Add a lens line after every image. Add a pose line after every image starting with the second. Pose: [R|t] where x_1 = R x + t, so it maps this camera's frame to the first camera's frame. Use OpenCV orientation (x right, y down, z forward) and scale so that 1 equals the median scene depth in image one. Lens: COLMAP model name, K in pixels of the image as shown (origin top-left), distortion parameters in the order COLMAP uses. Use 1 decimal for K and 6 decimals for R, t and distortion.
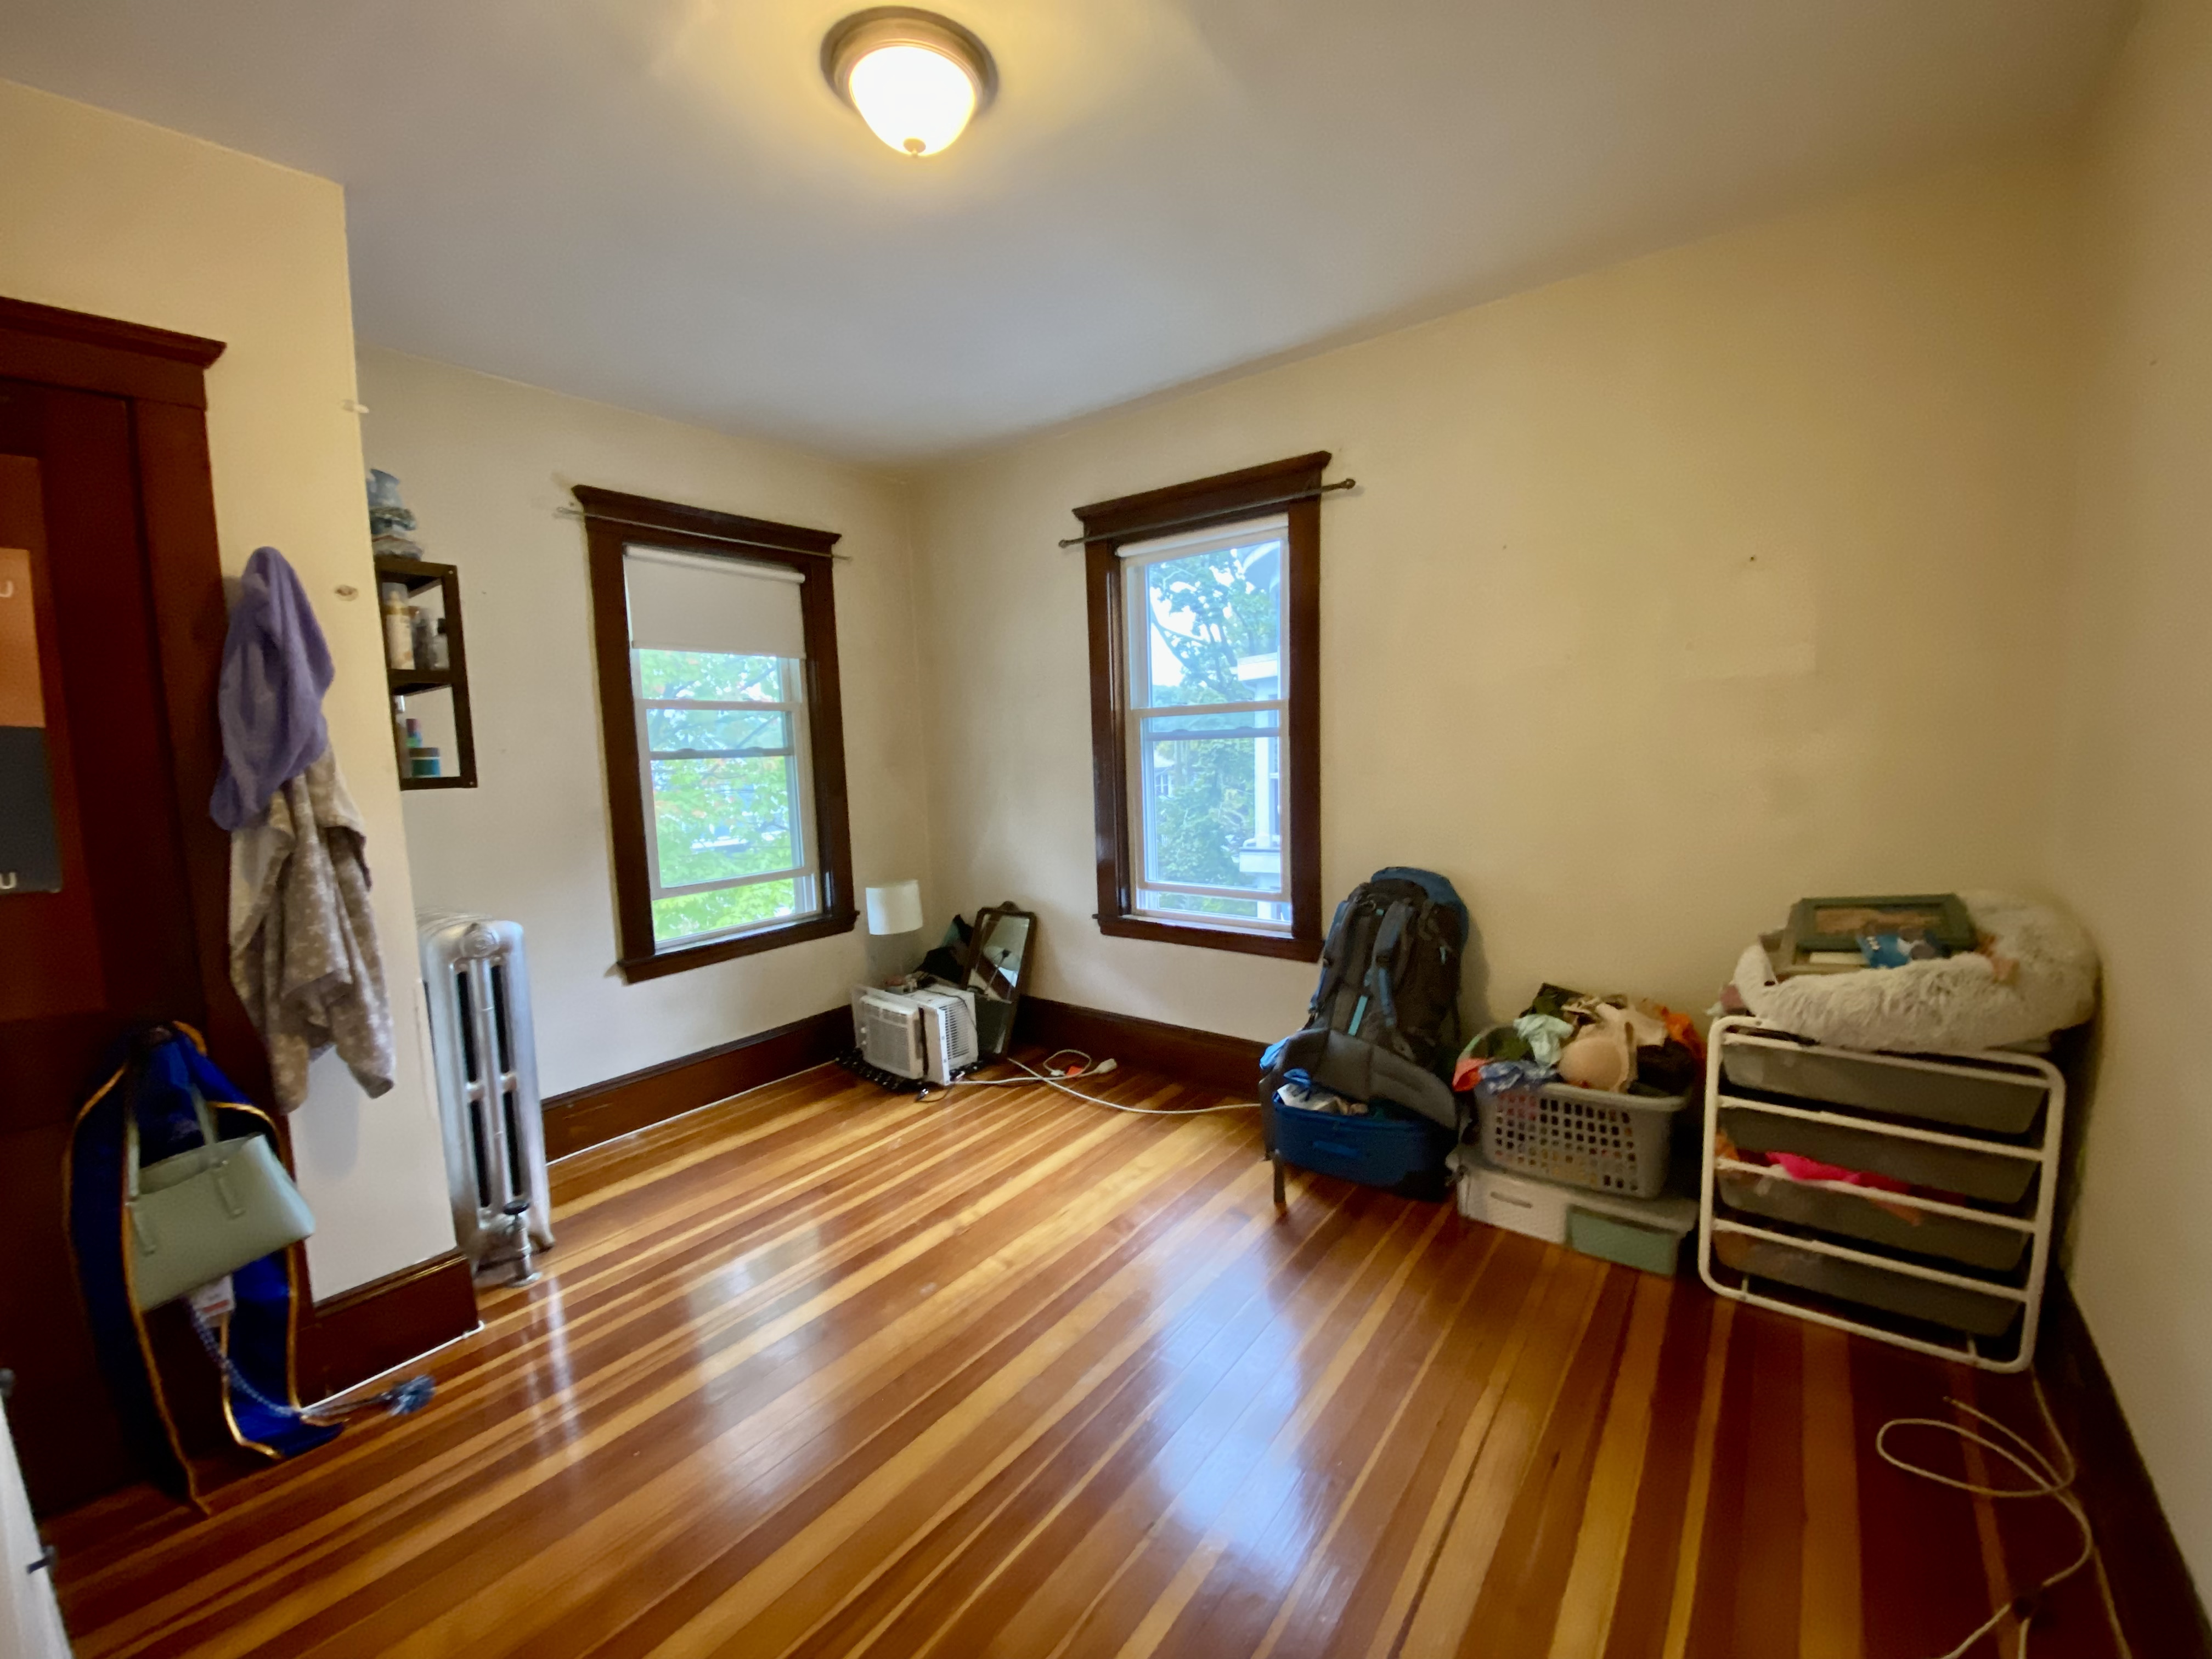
lens RADIAL K [[886.8, 0, 1096.8], [0, 886.8, 831.3], [0, 0, 1]] dist [-0.004063, -0.000541]
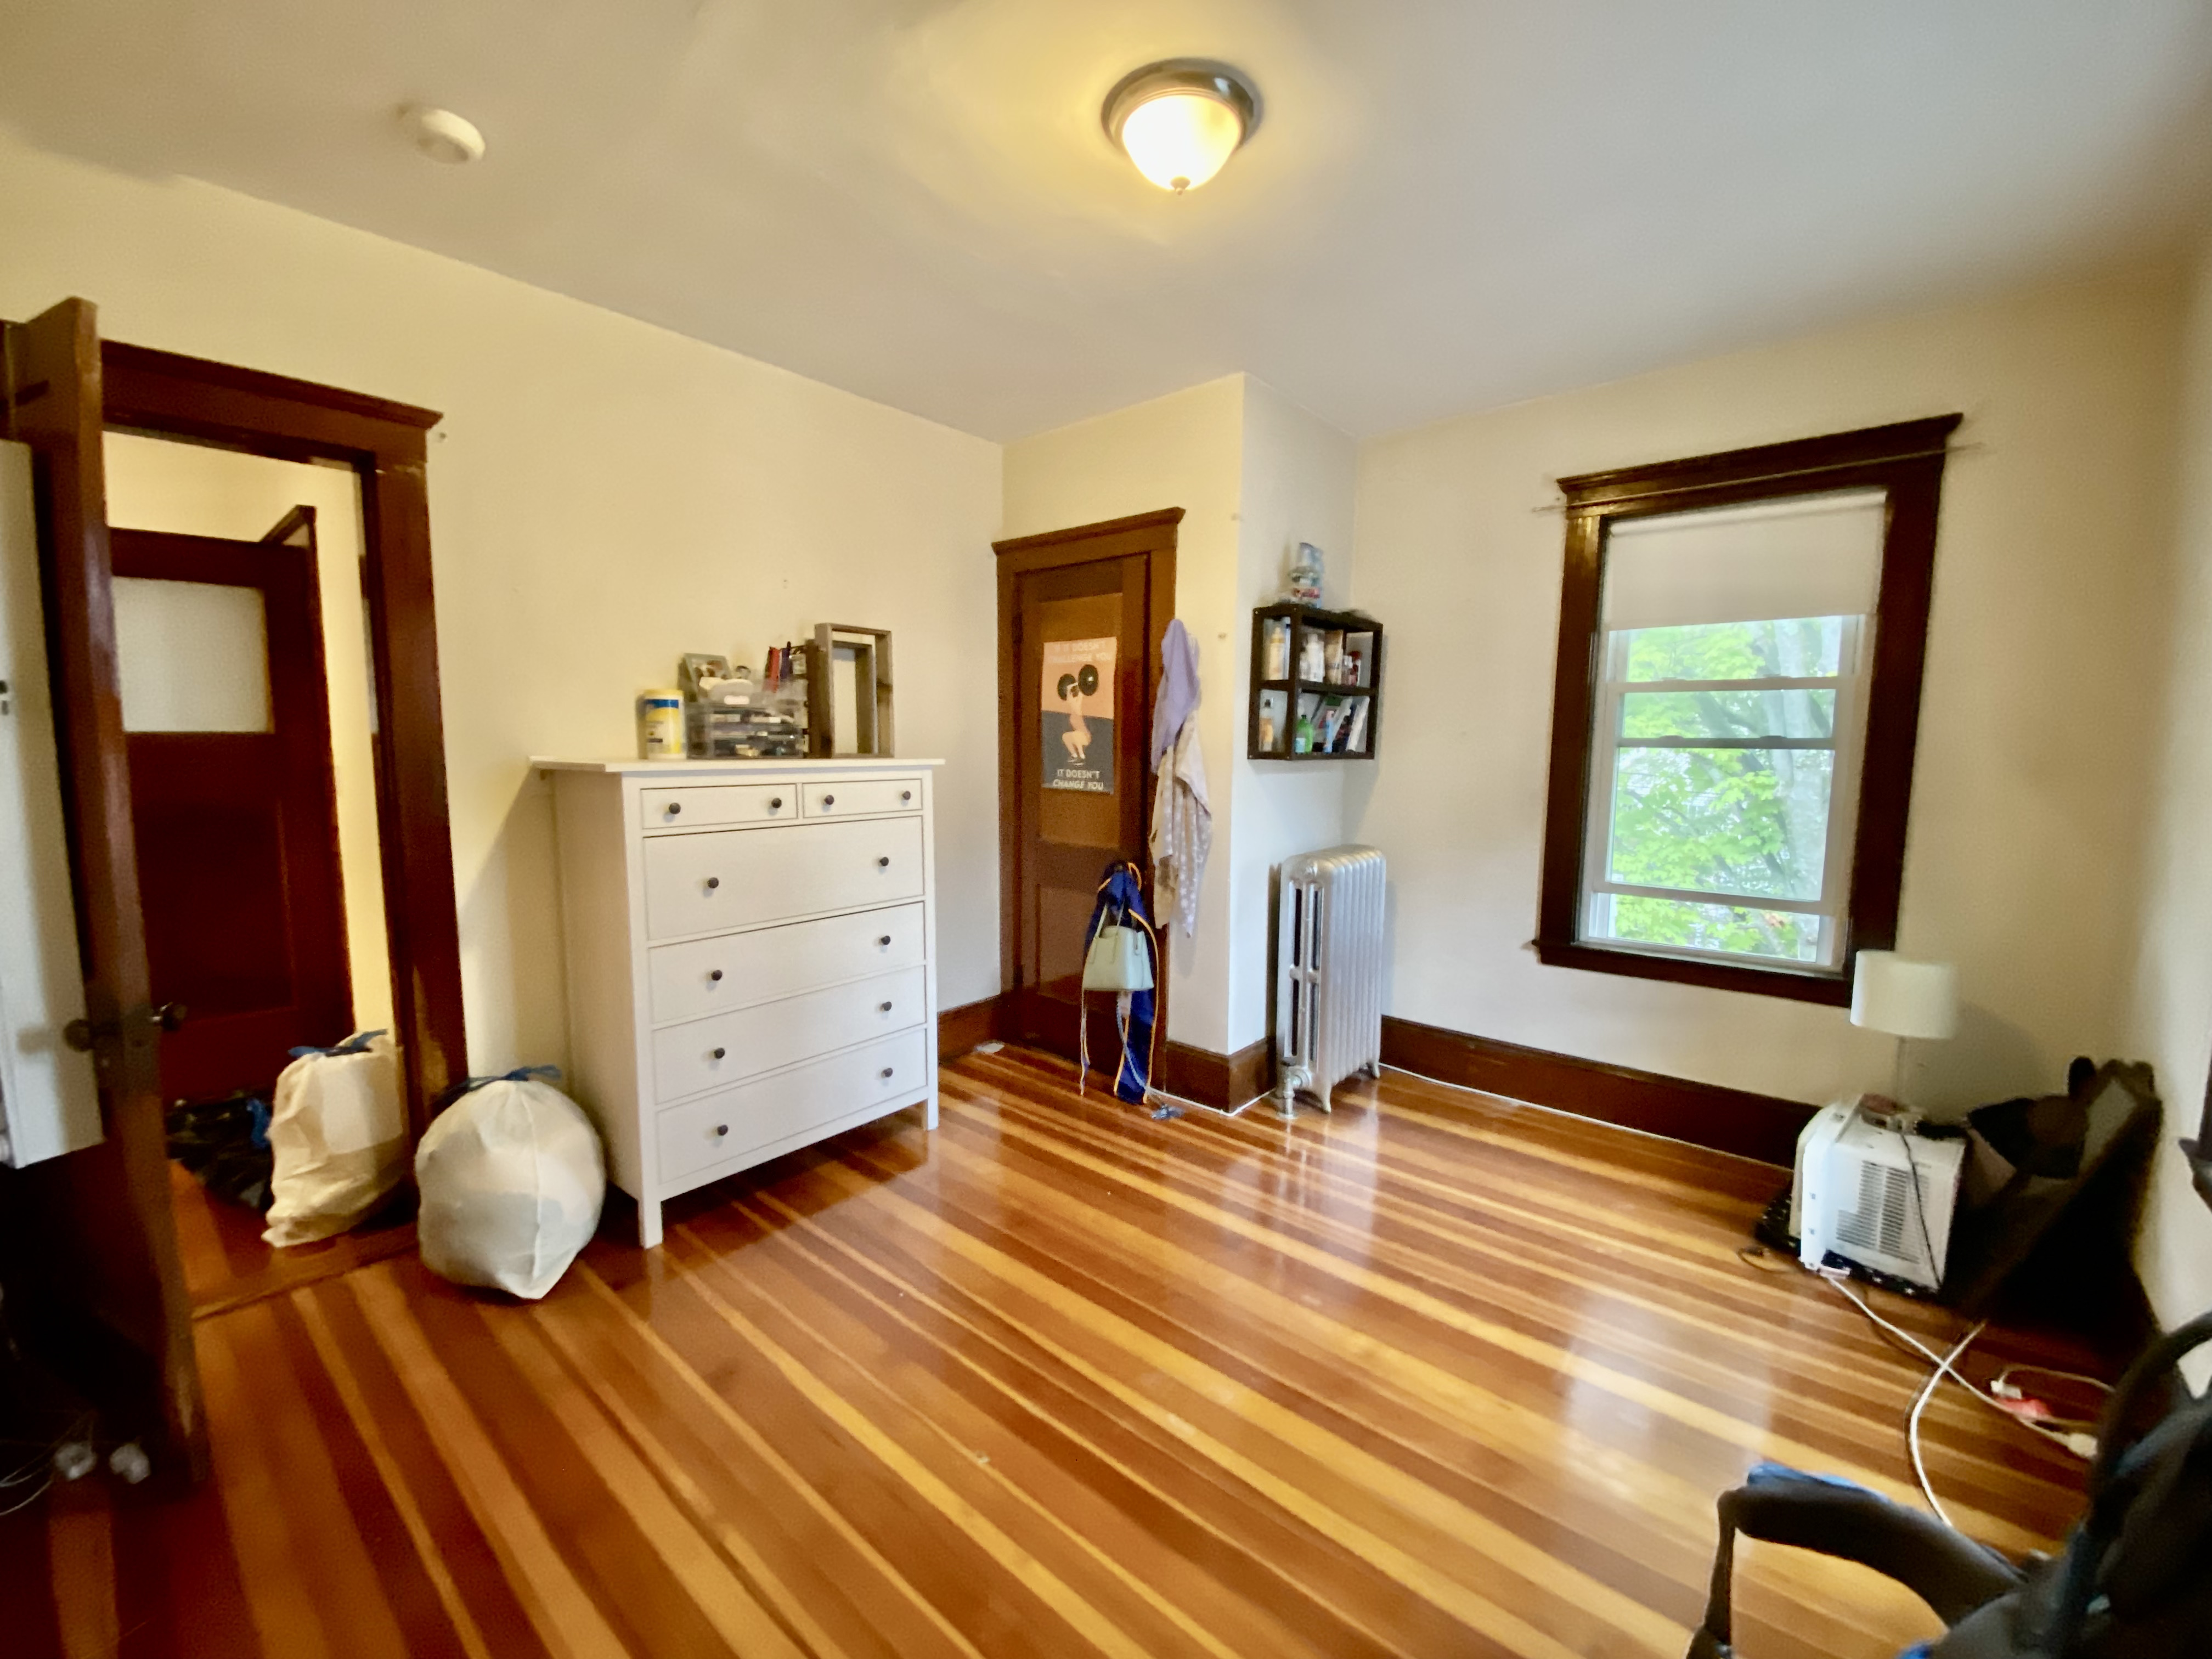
lens RADIAL K [[886.8, 0, 1107.6], [0, 886.8, 827.1], [0, 0, 1]] dist [-0.004063, -0.000541]
pose [[-0.034621, 0.141165, -0.989381, 0.469067], [-0.106052, 0.983865, 0.144089, -0.075047], [0.993758, 0.109914, -0.019091, 0.489593]]
